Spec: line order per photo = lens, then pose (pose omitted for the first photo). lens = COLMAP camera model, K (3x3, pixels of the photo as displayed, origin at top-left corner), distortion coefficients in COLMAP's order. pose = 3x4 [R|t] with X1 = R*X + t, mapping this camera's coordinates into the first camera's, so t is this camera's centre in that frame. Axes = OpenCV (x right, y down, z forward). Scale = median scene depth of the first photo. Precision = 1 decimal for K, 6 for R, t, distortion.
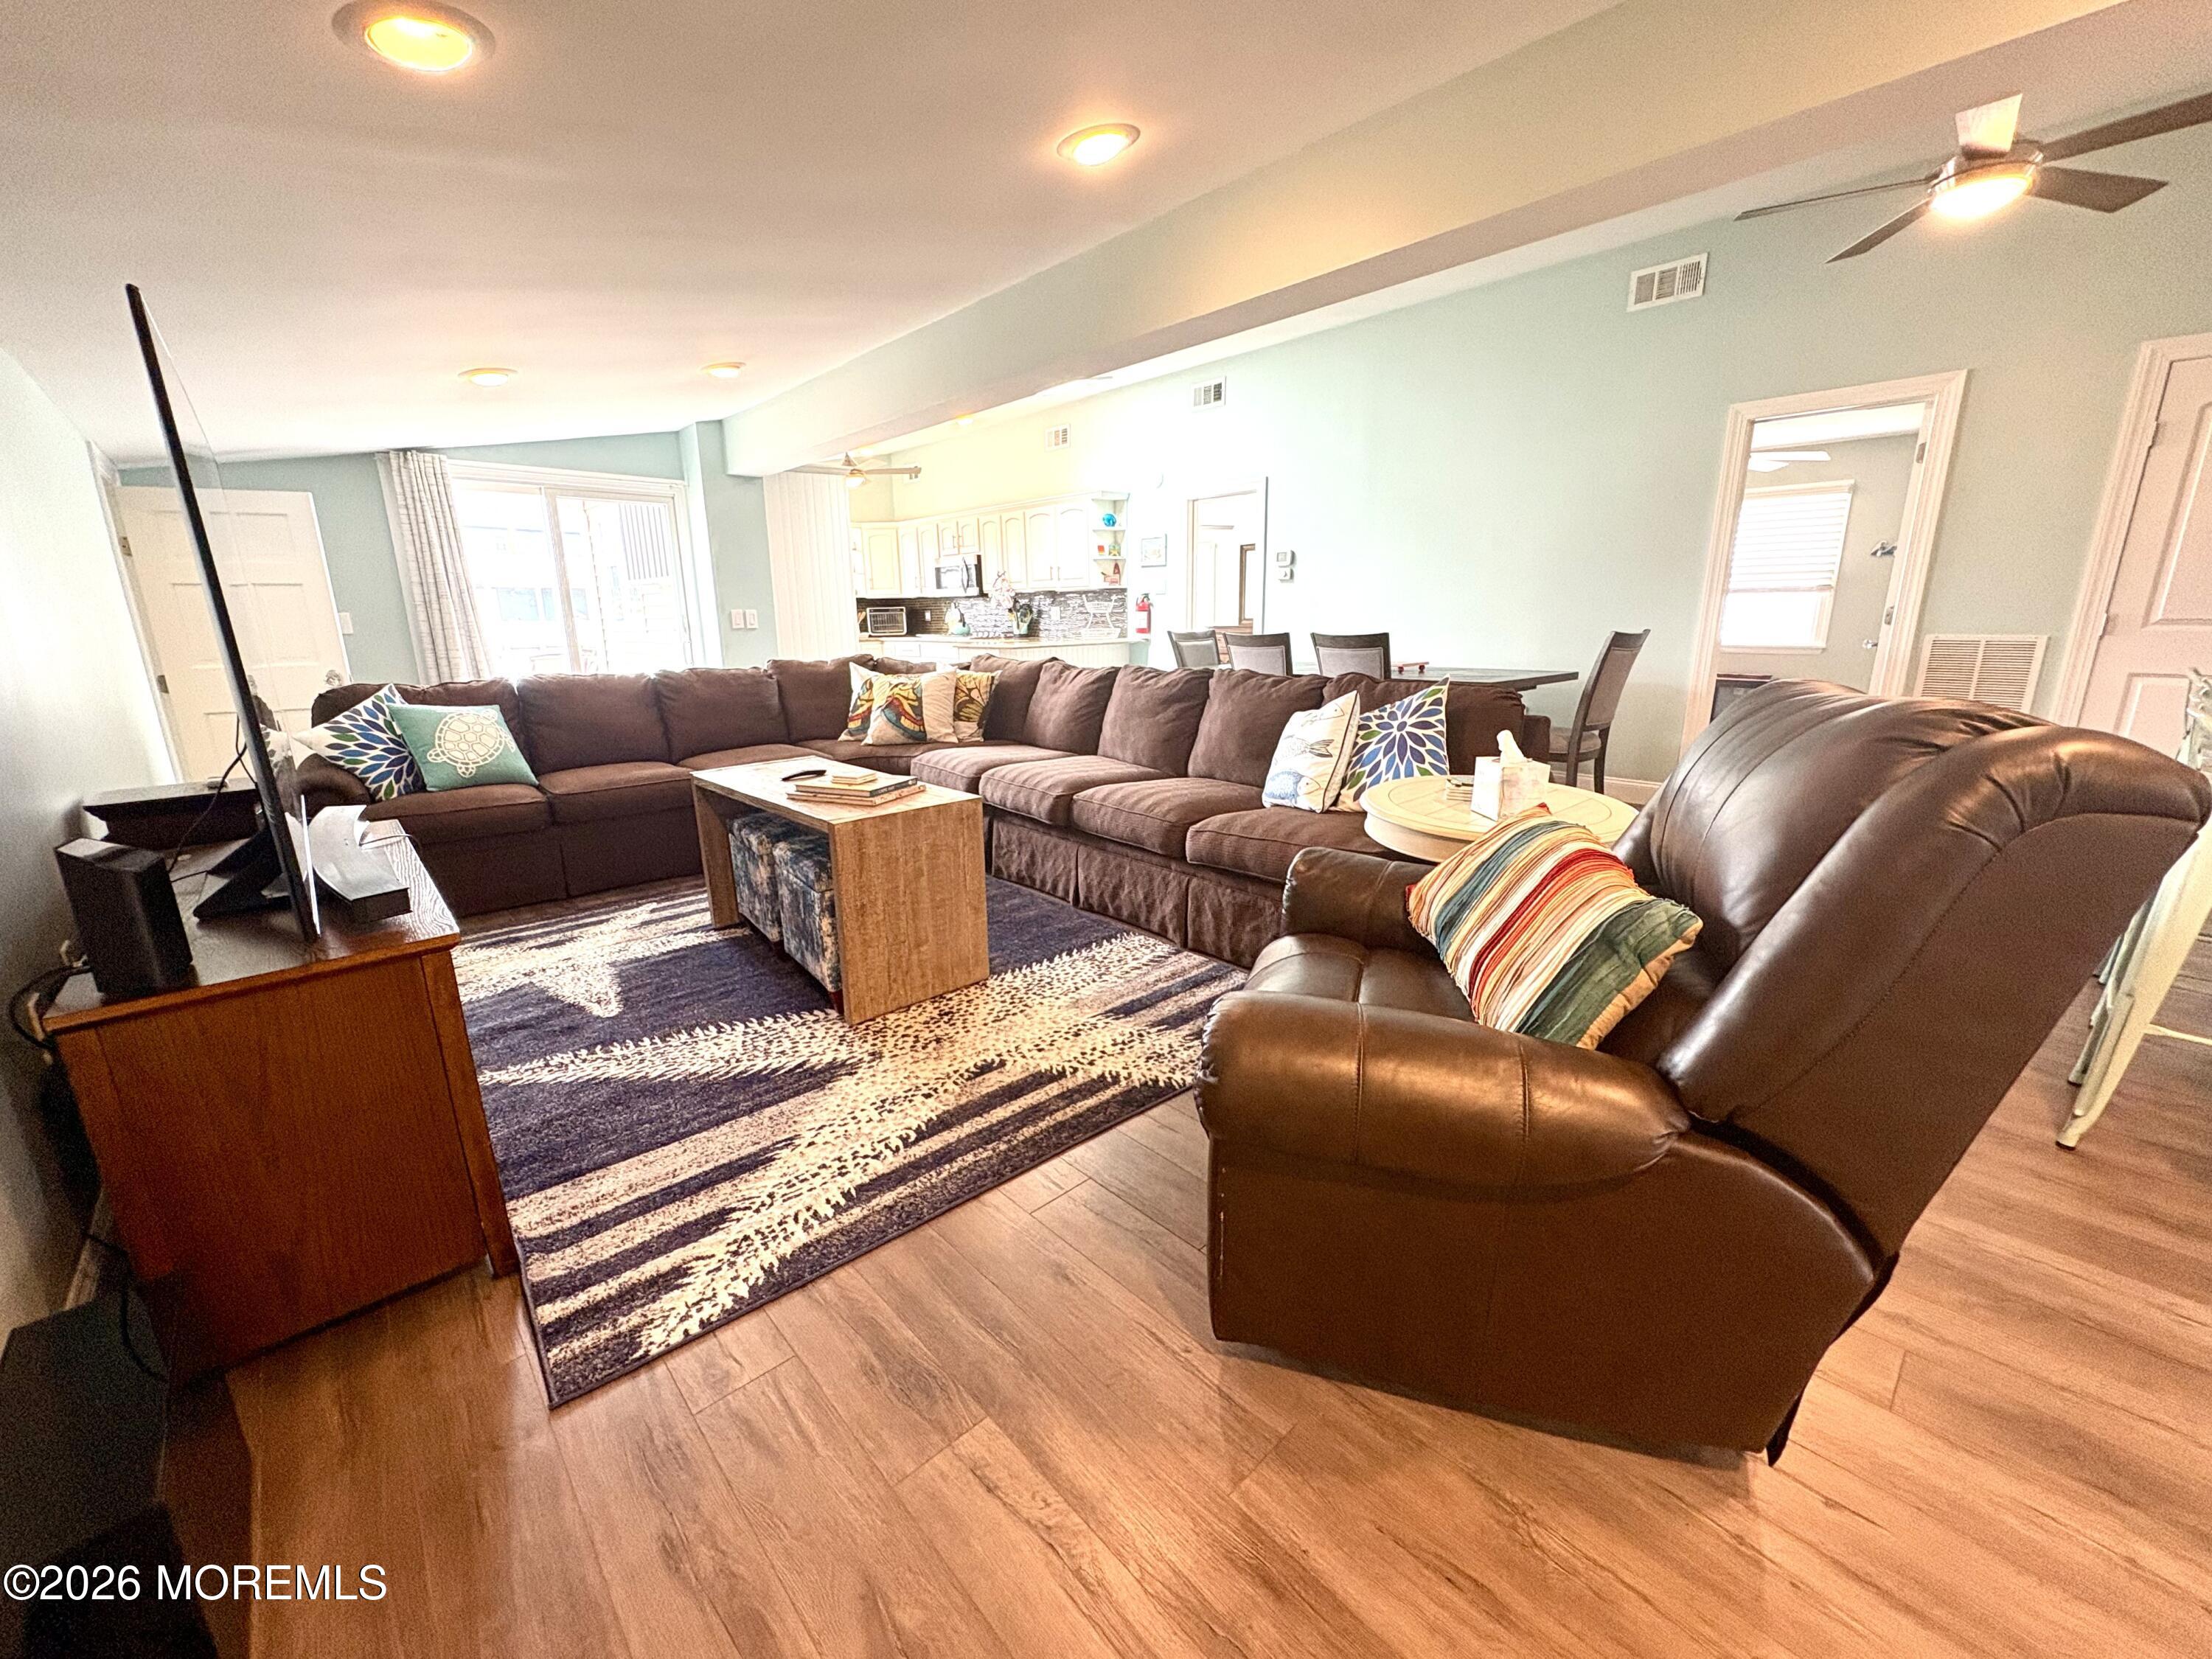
lens RADIAL K [[881.3, 0, 1097.9], [0, 881.3, 836.6], [0, 0, 1]] dist [0.001075, 0.000046]
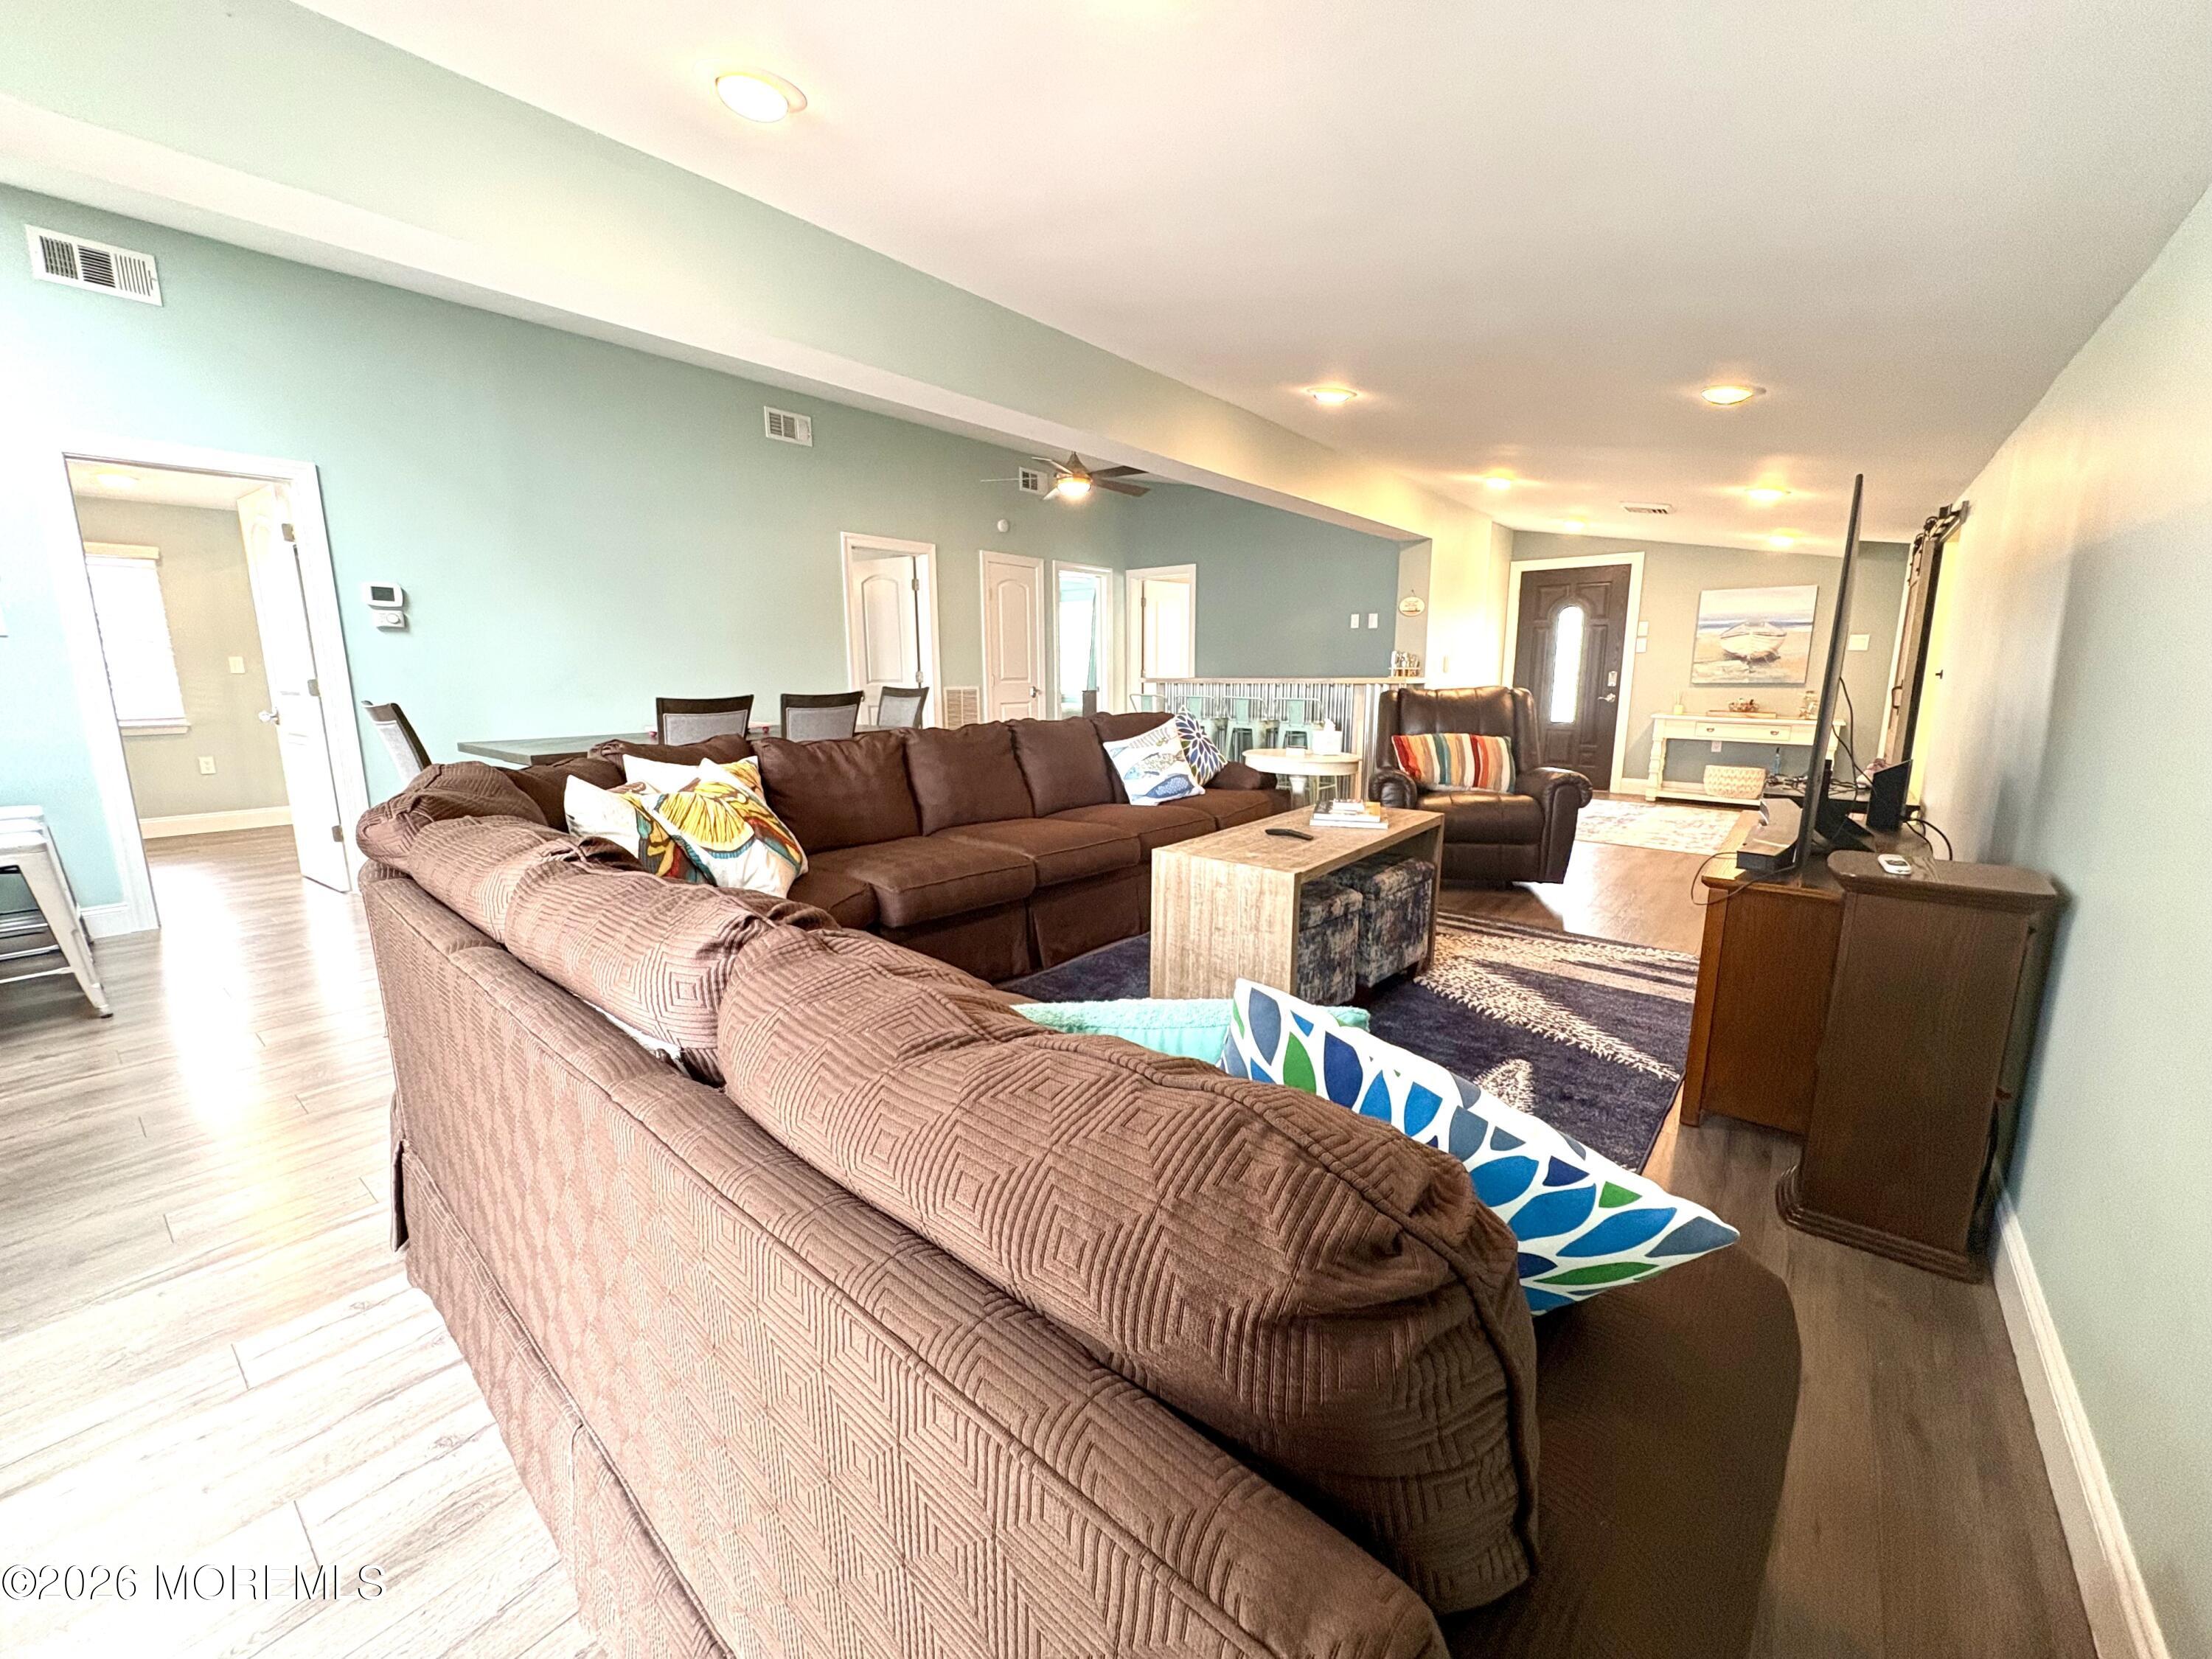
lens RADIAL K [[881.3, 0, 1096.1], [0, 881.3, 830.7], [0, 0, 1]] dist [0.001075, 0.000046]
pose [[-0.152771, -0.167701, 0.973929, -1.619196], [0.243573, 0.948706, 0.201565, -0.419404], [-0.957775, 0.268016, -0.104087, 1.720833]]
